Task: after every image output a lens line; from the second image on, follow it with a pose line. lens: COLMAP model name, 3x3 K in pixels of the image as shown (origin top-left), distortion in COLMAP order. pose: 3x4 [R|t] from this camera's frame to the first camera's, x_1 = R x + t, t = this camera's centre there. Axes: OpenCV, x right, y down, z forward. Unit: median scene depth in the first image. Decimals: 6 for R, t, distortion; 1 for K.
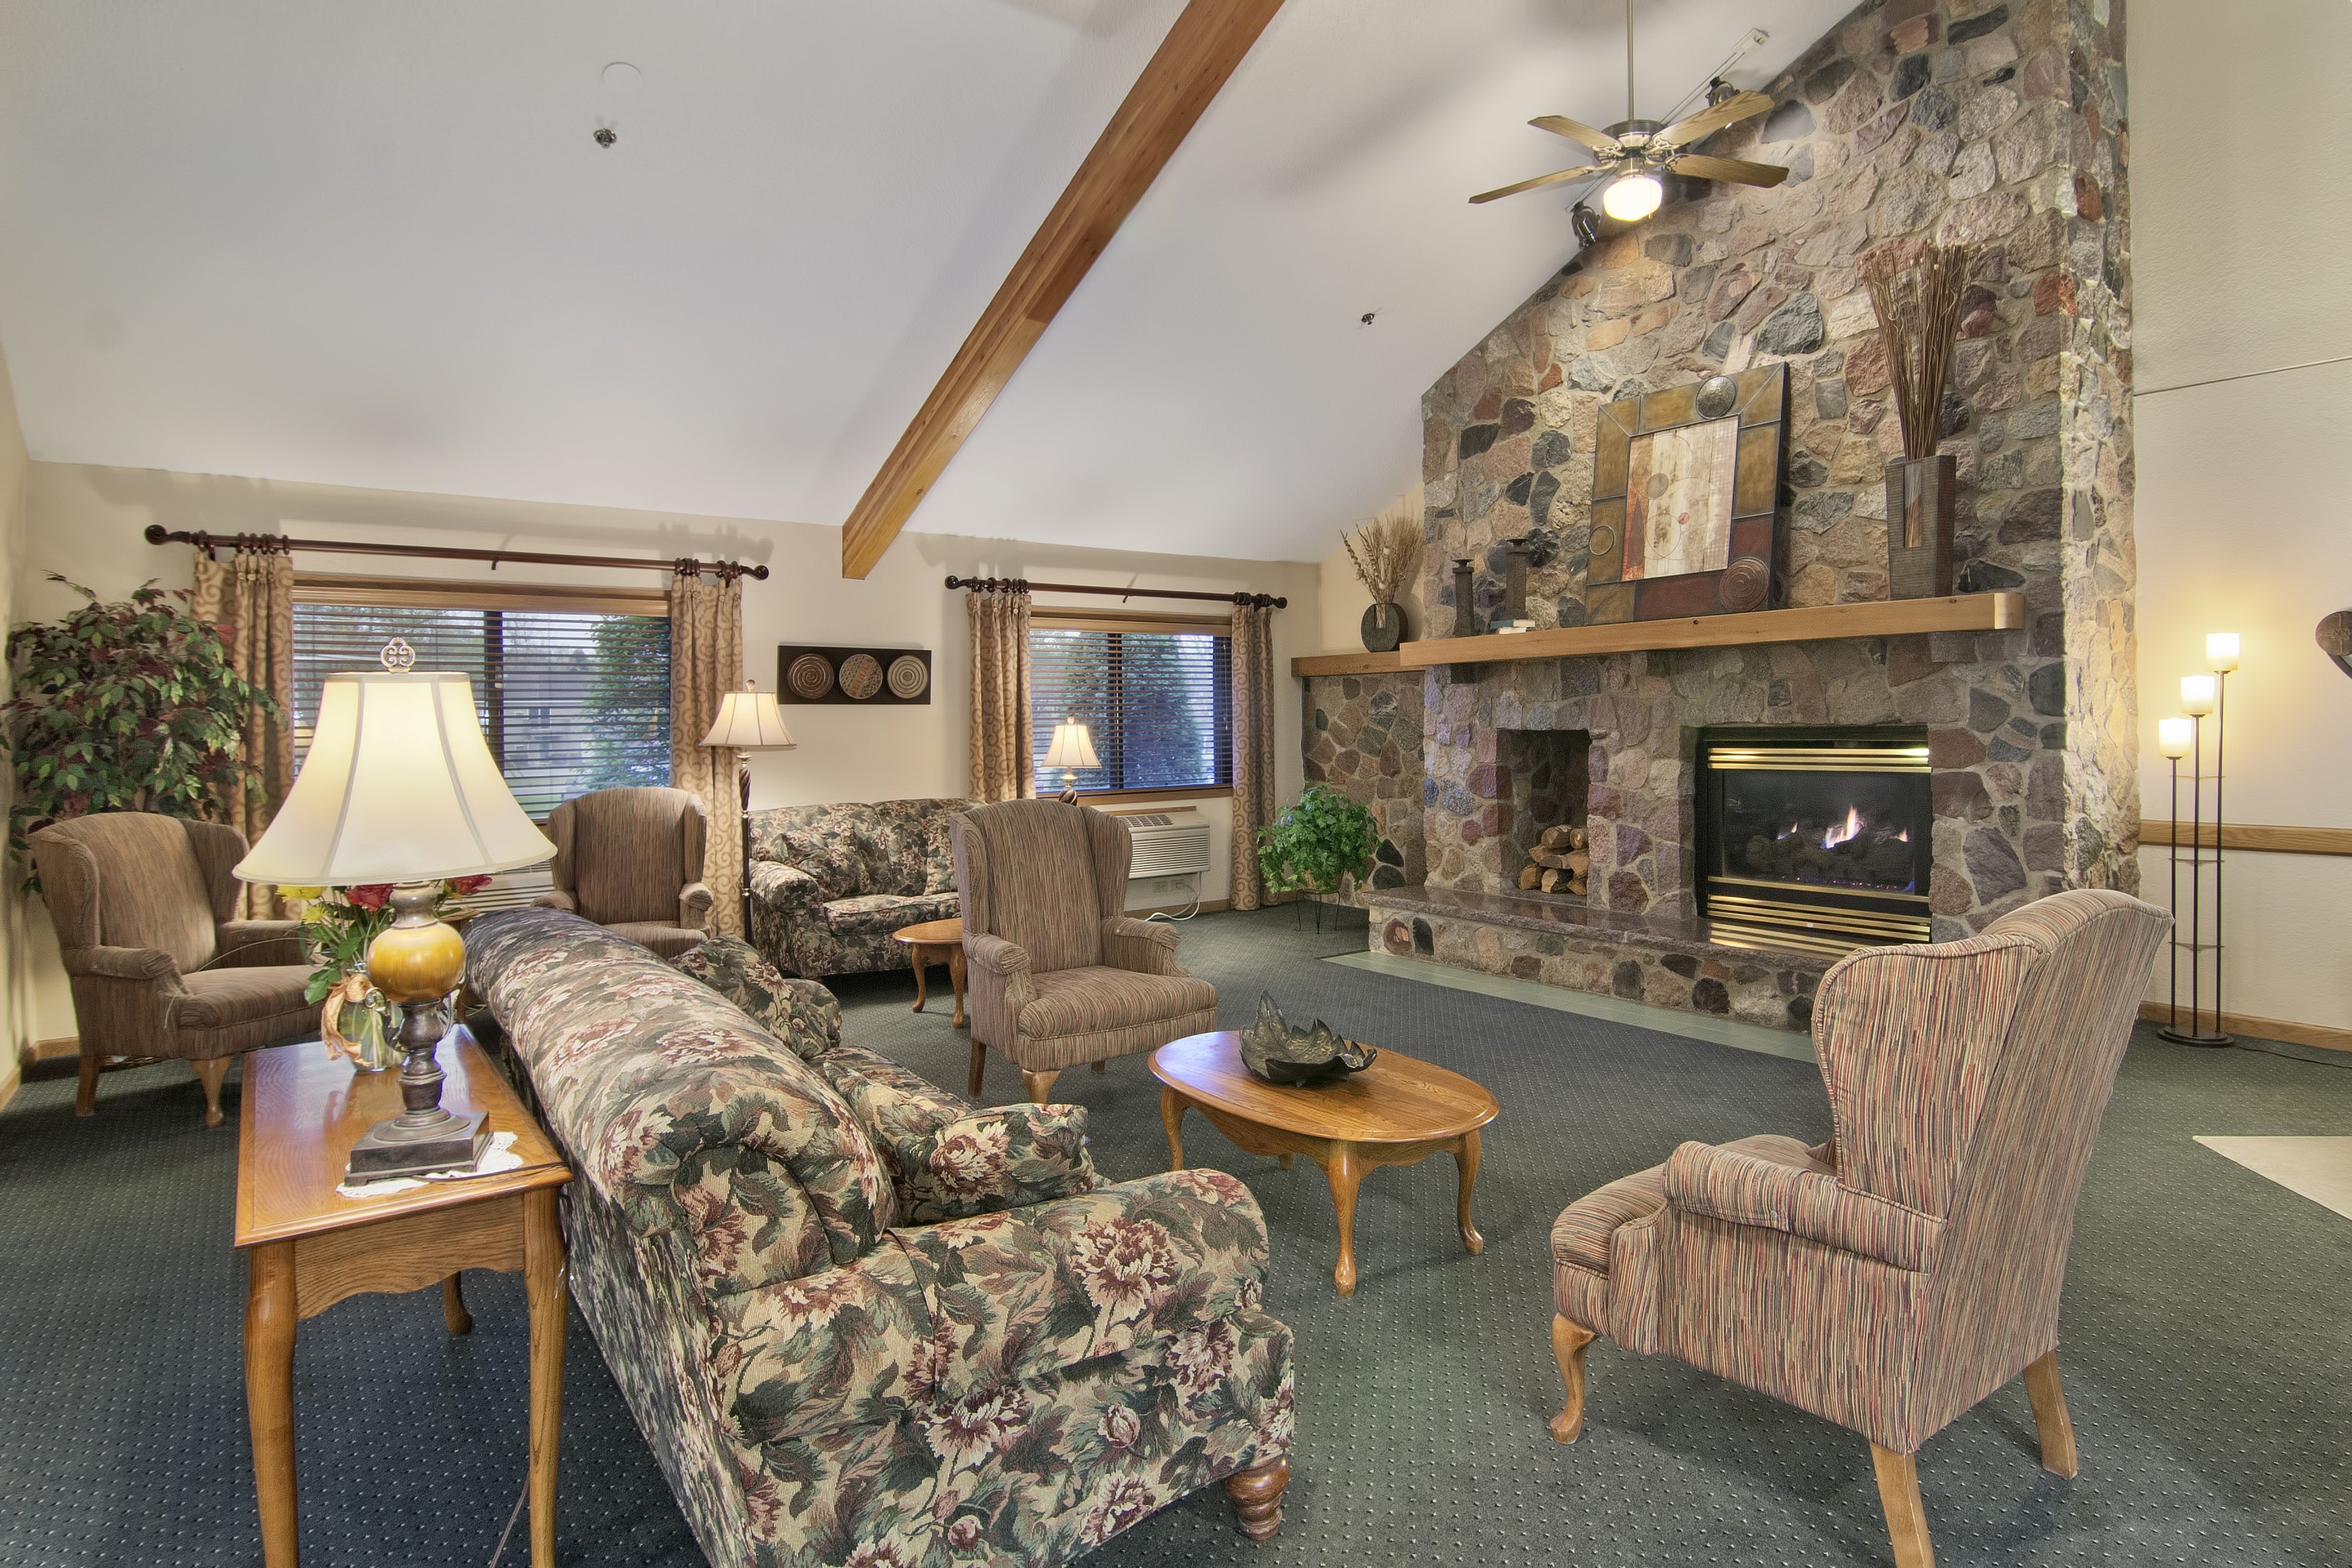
lens RADIAL K [[1271.6, 0, 1181.0], [0, 1271.6, 721.8], [0, 0, 1]] dist [-0.000600, -0.000491]
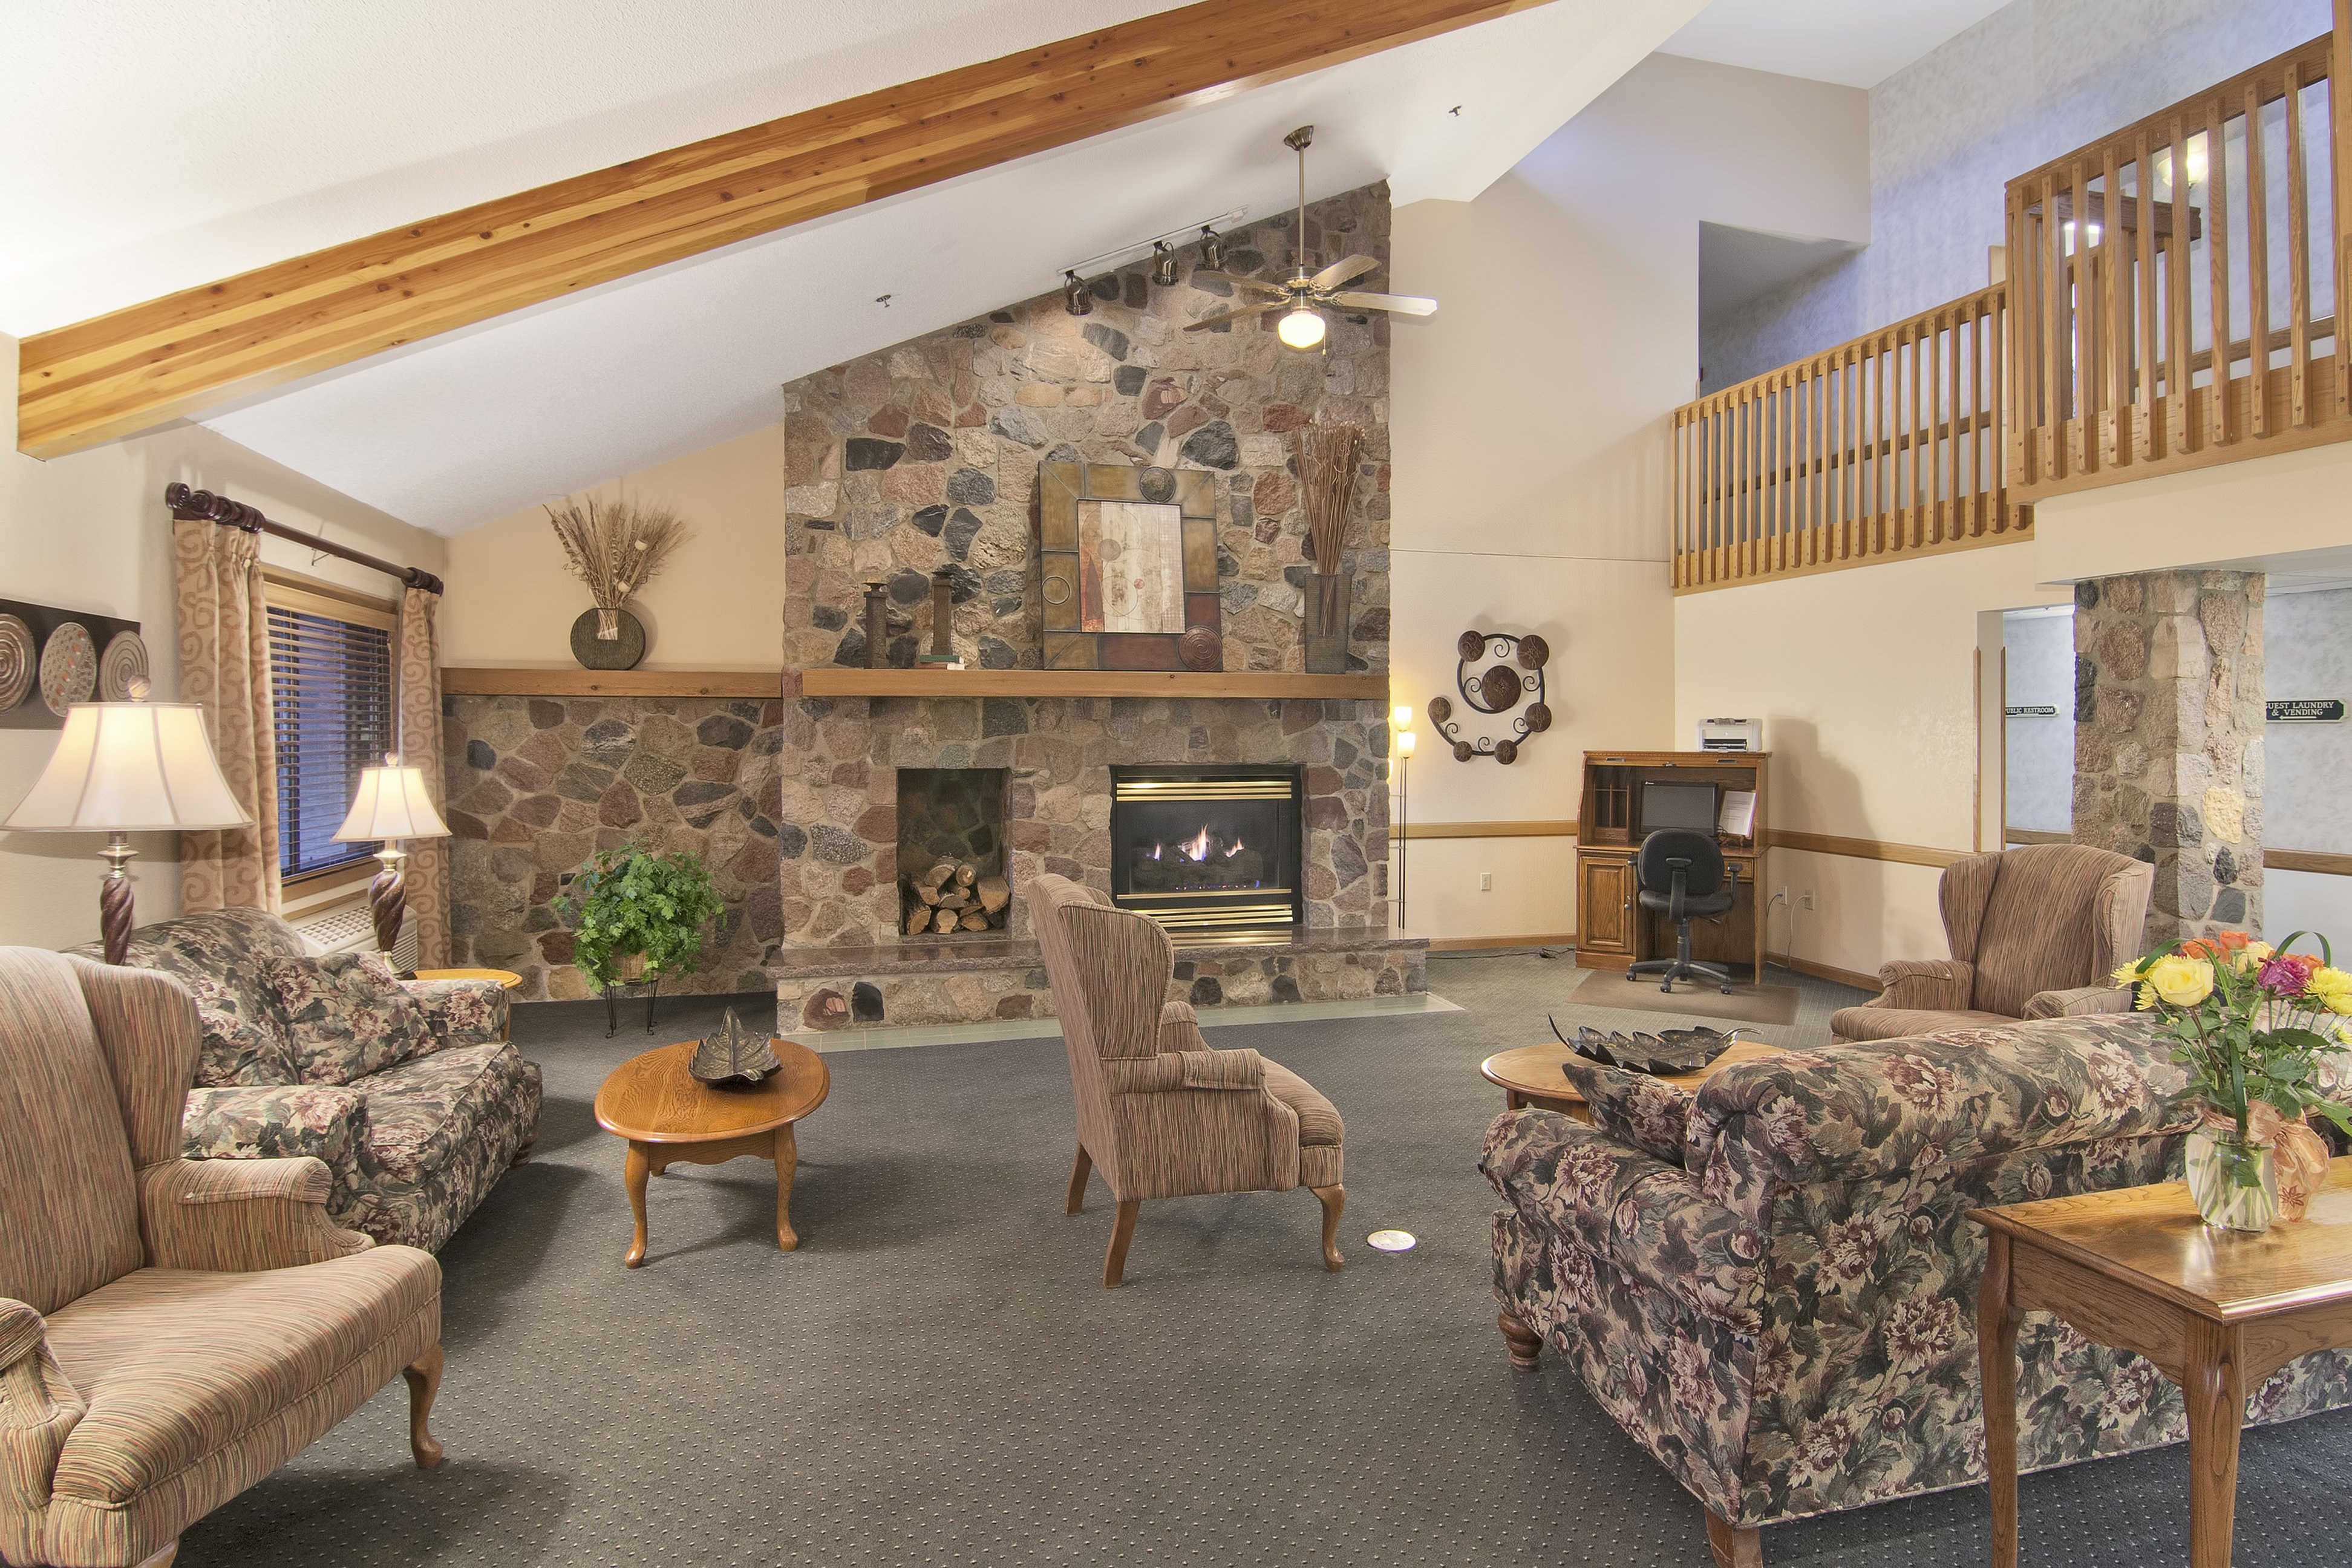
lens RADIAL K [[1281.6, 0, 1180.6], [0, 1281.6, 740.6], [0, 0, 1]] dist [0.001297, -0.000131]
pose [[0.350728, 0.006130, 0.936457, -0.622383], [-0.006193, 0.999972, -0.004227, -0.013008], [-0.936457, -0.004317, 0.350756, 0.518119]]
